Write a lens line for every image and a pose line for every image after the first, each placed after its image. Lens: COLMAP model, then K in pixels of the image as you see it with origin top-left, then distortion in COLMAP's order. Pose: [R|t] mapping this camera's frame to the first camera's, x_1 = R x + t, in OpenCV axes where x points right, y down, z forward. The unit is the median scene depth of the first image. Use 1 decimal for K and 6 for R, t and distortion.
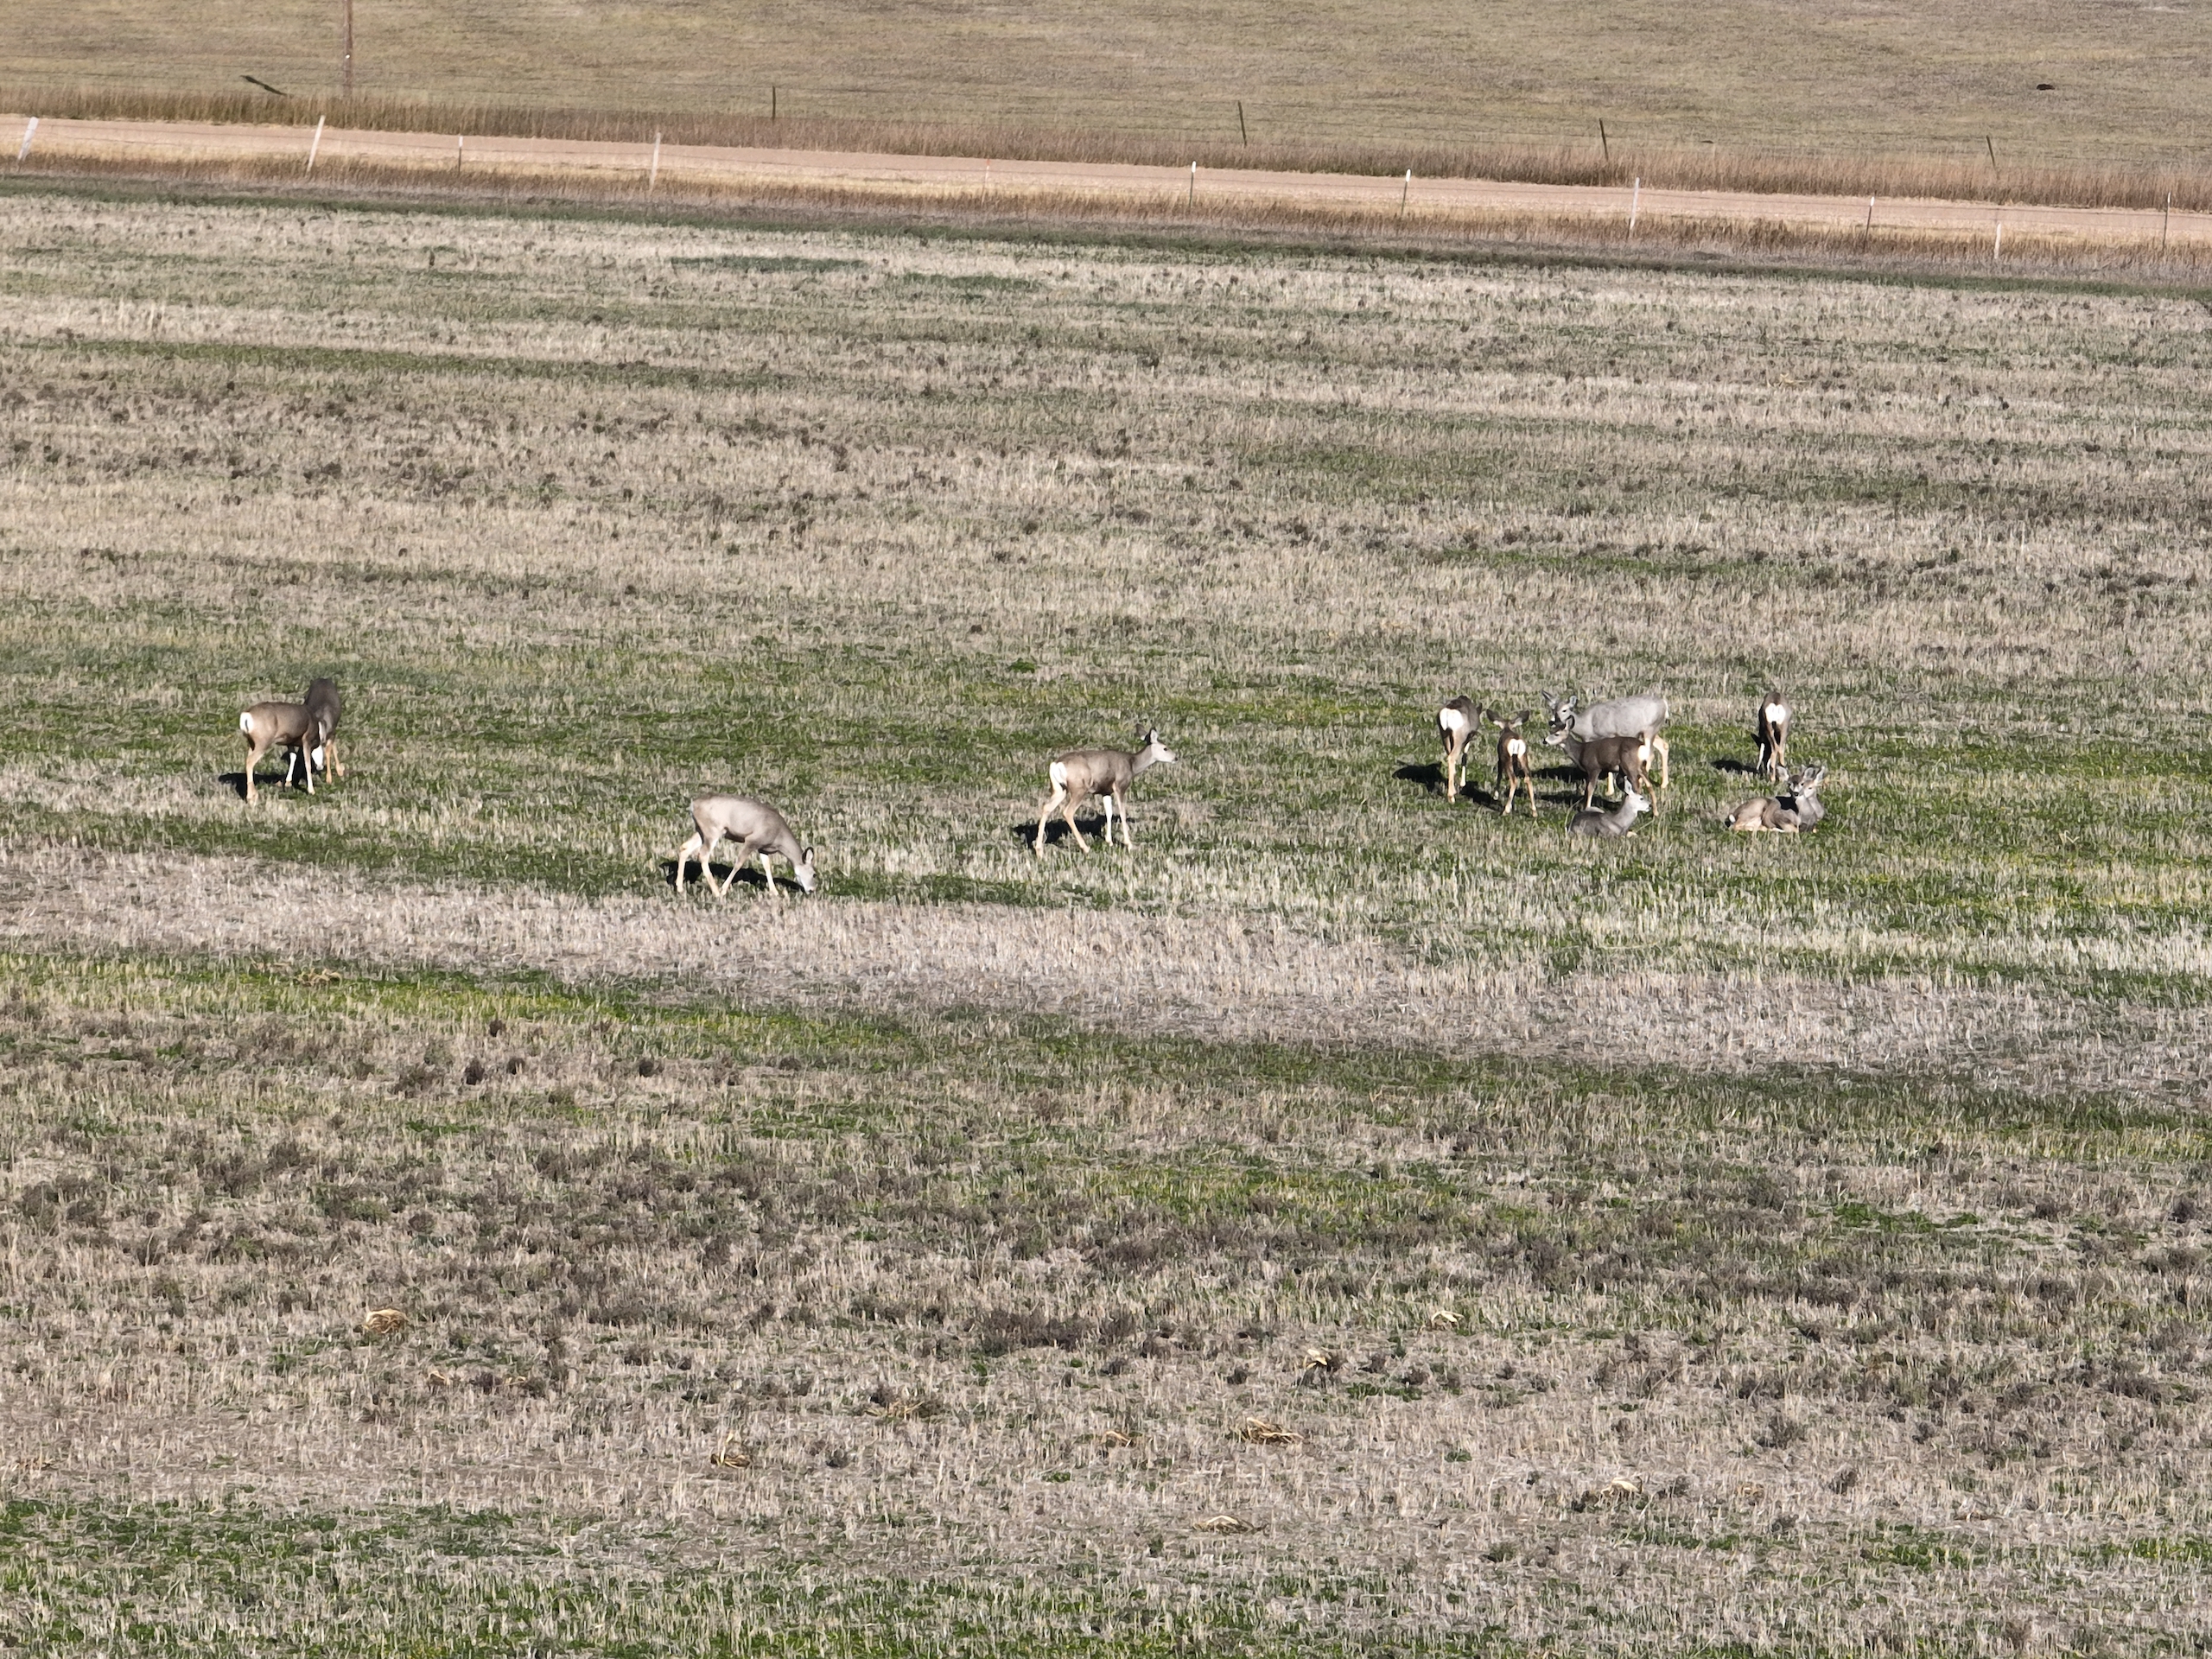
lens RADIAL K [[11371.7, 0, 1102.4], [0, 11371.7, 824.4], [0, 0, 1]] dist [-0.299128, 0.000000]
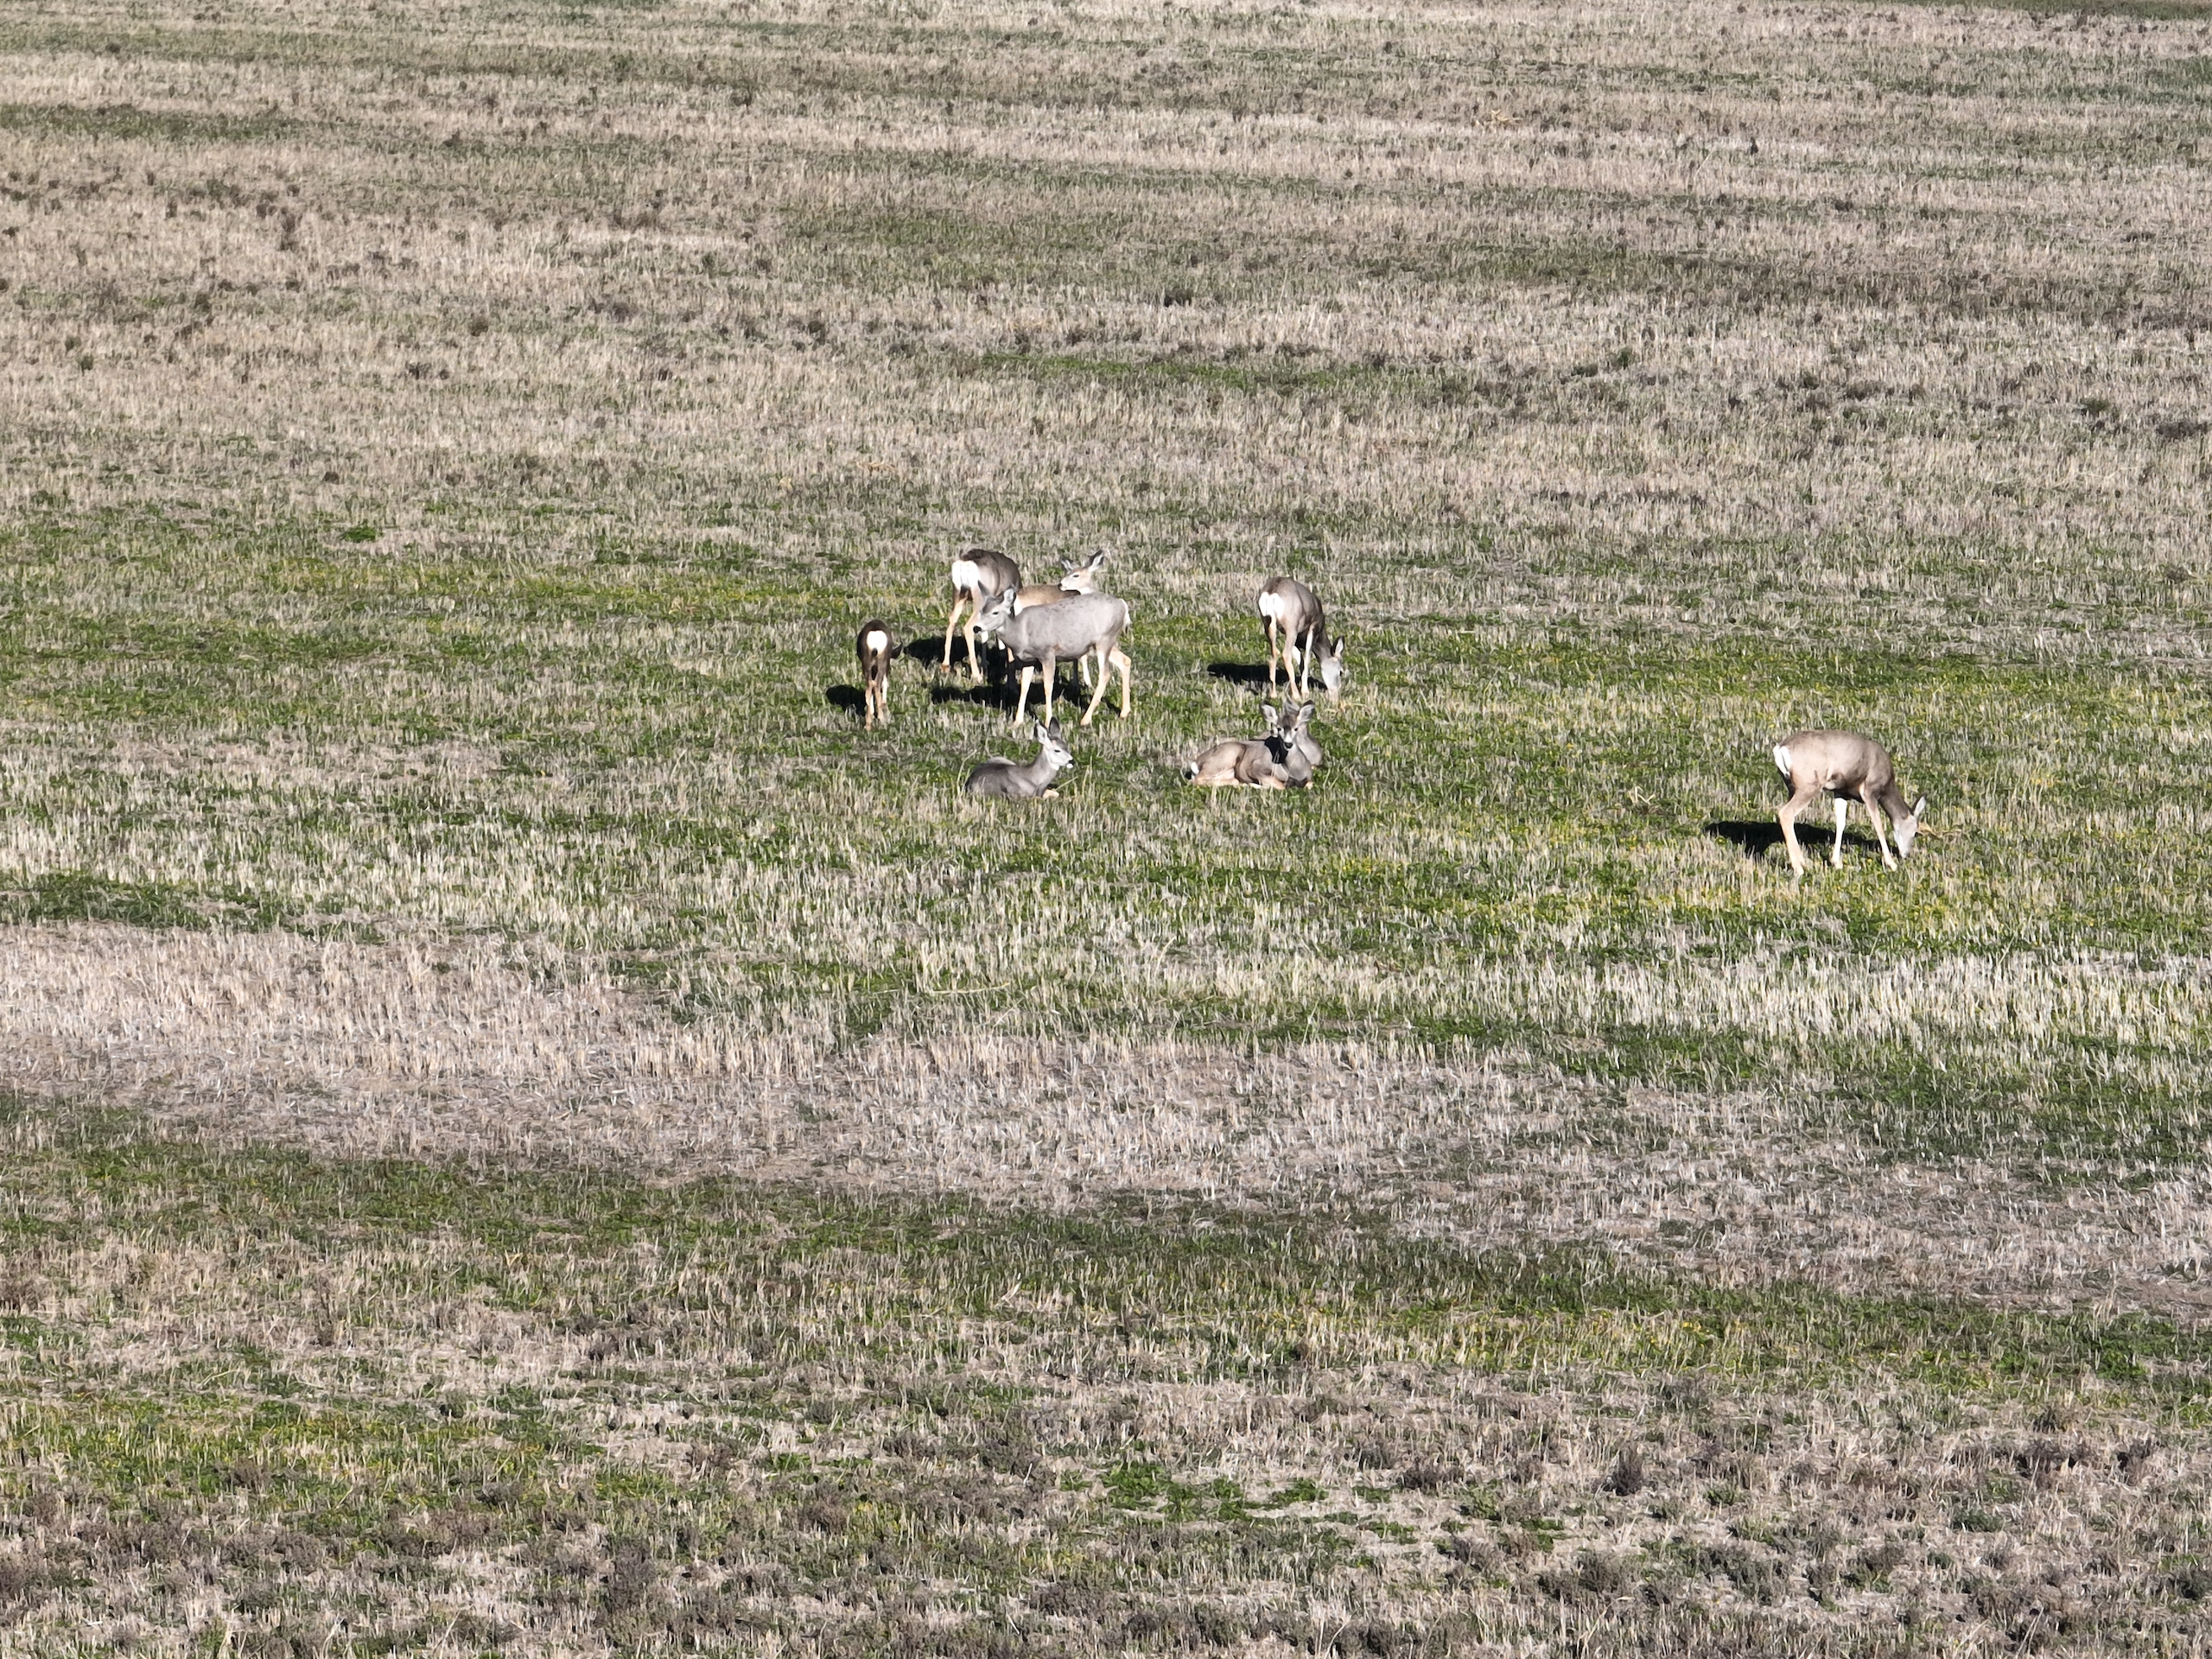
lens RADIAL K [[11371.7, 0, 1113.8], [0, 11371.7, 832.3], [0, 0, 1]] dist [-0.299128, 0.000000]
pose [[0.999982, -0.005726, -0.001967, 0.050275], [0.005783, 0.999520, 0.030448, -0.018468], [0.001791, -0.030458, 0.999534, 0.250157]]
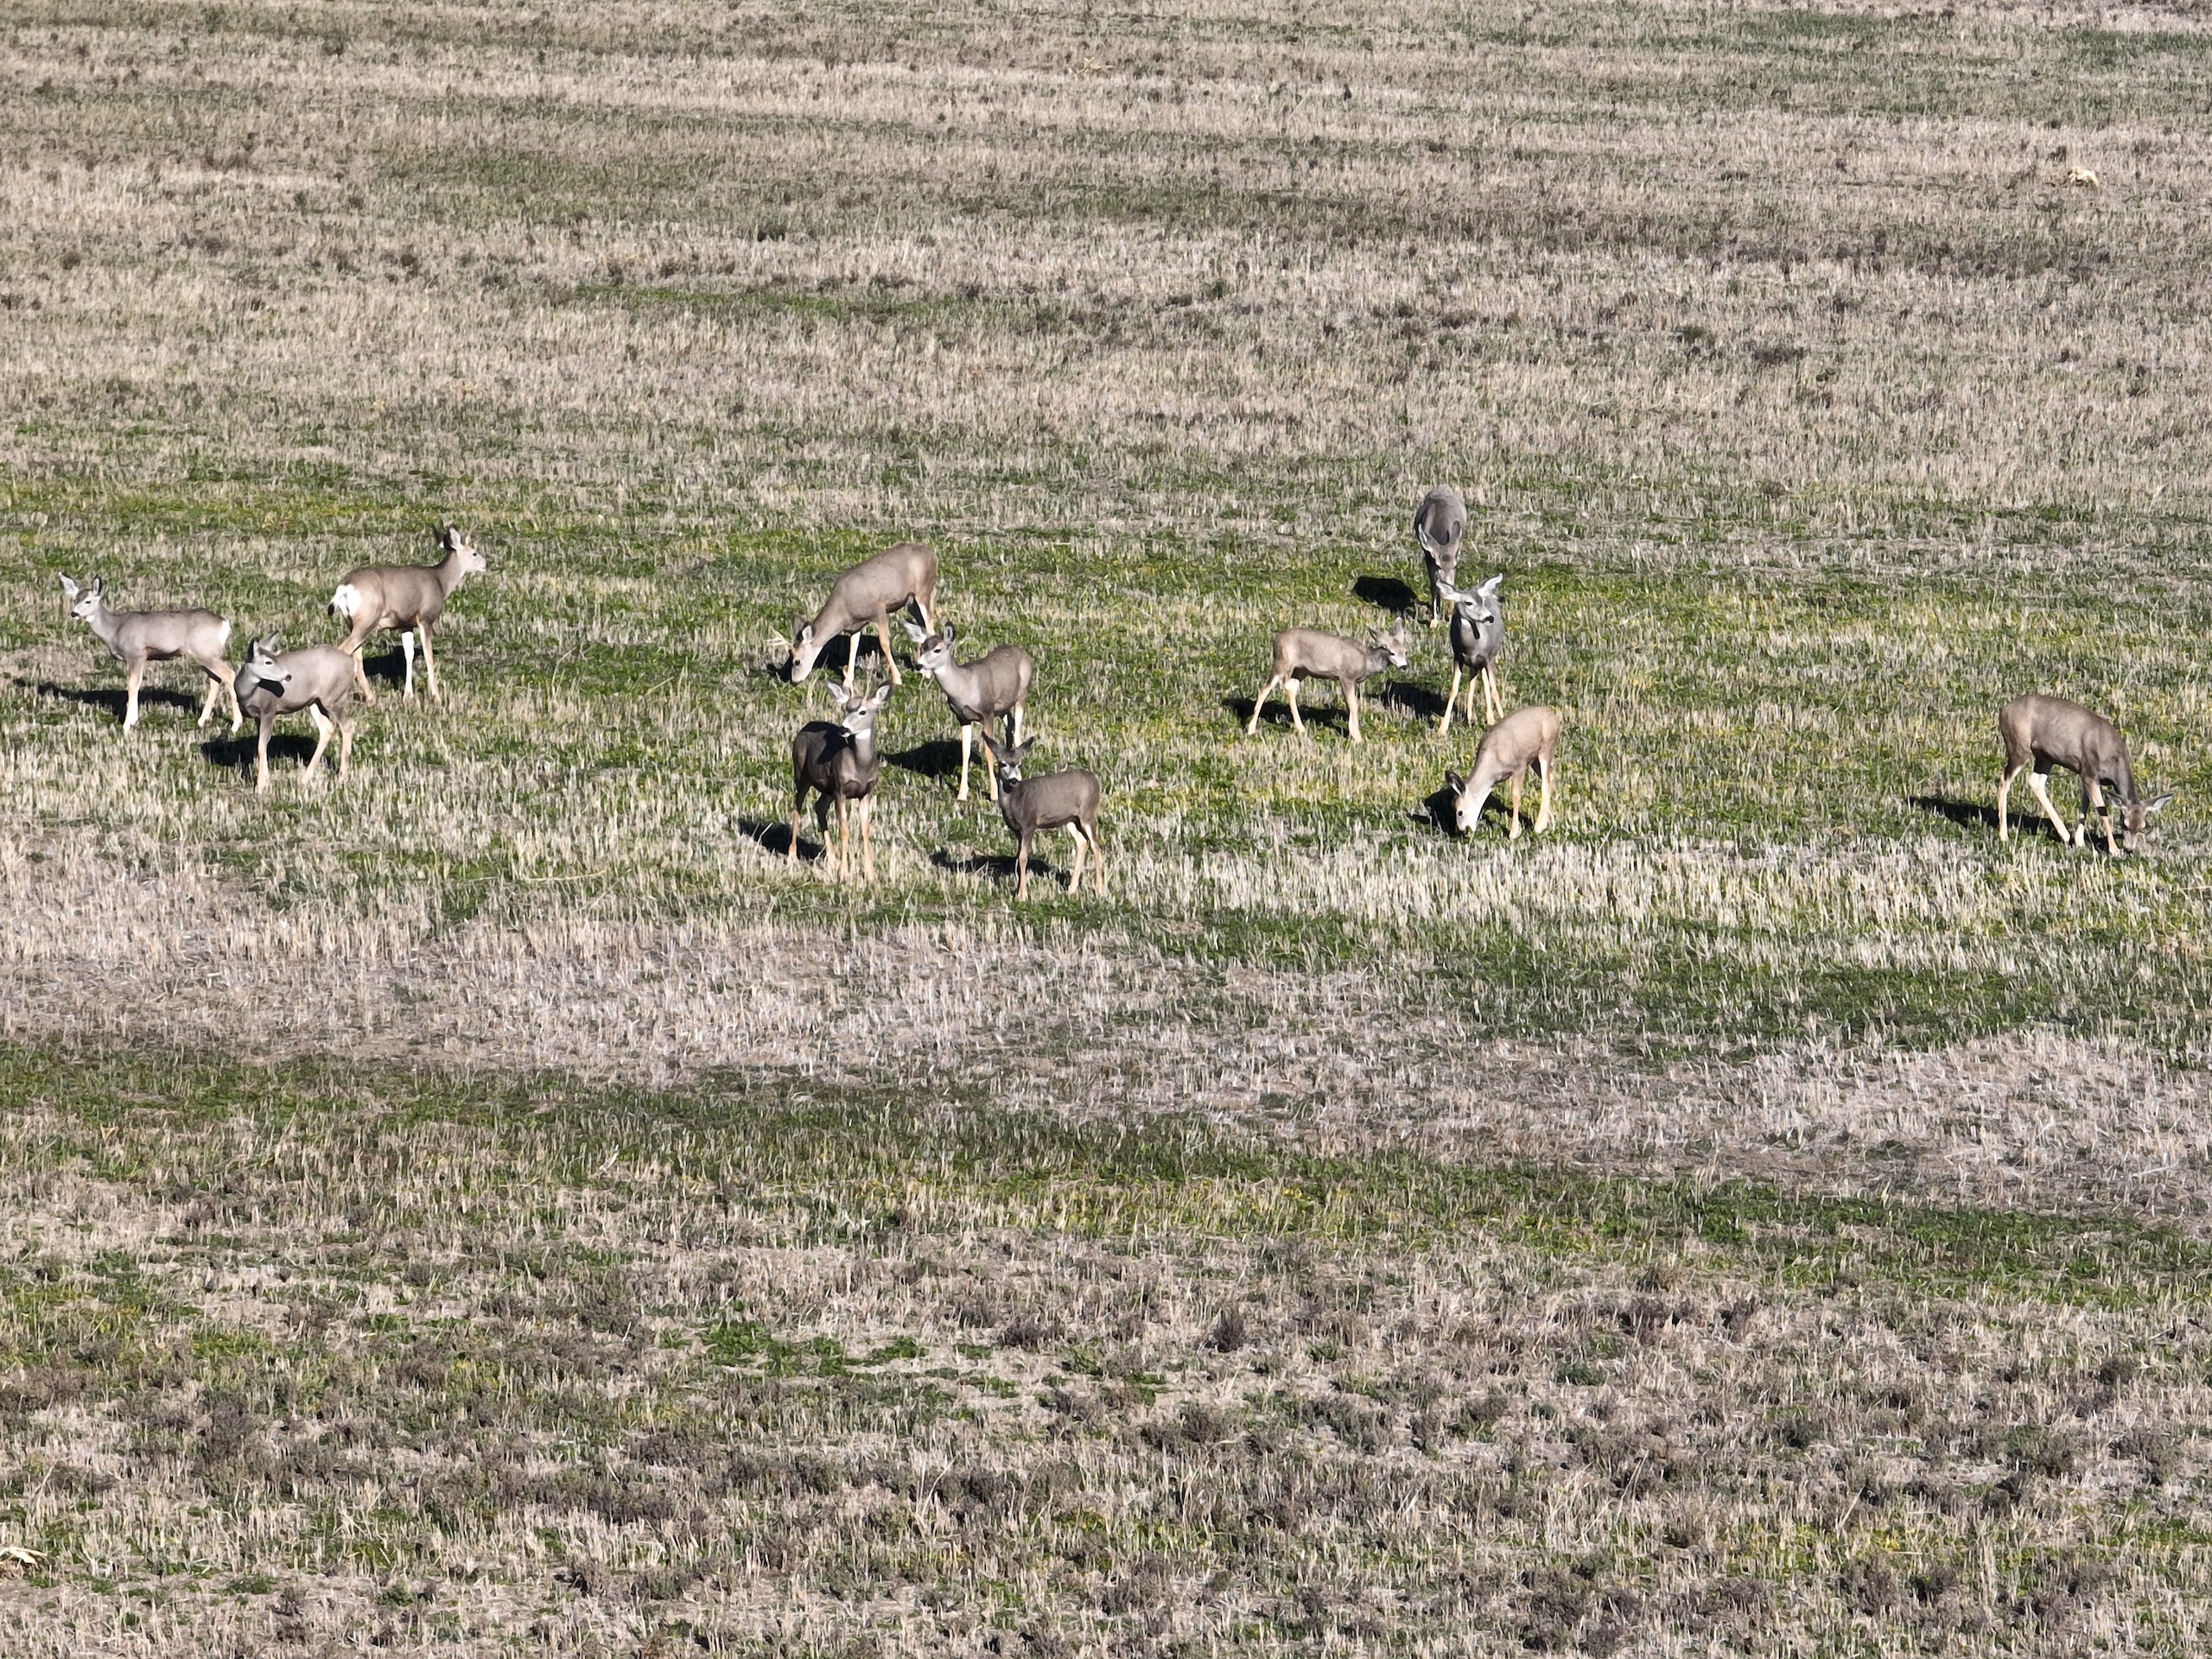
lens RADIAL K [[11371.7, 0, 1103.0], [0, 11371.7, 830.3], [0, 0, 1]] dist [-0.299128, 0.000000]
pose [[0.999422, -0.007632, 0.033142, 0.049859], [0.006658, 0.999546, 0.029395, -0.011409], [-0.033351, -0.029157, 0.999018, 0.252129]]
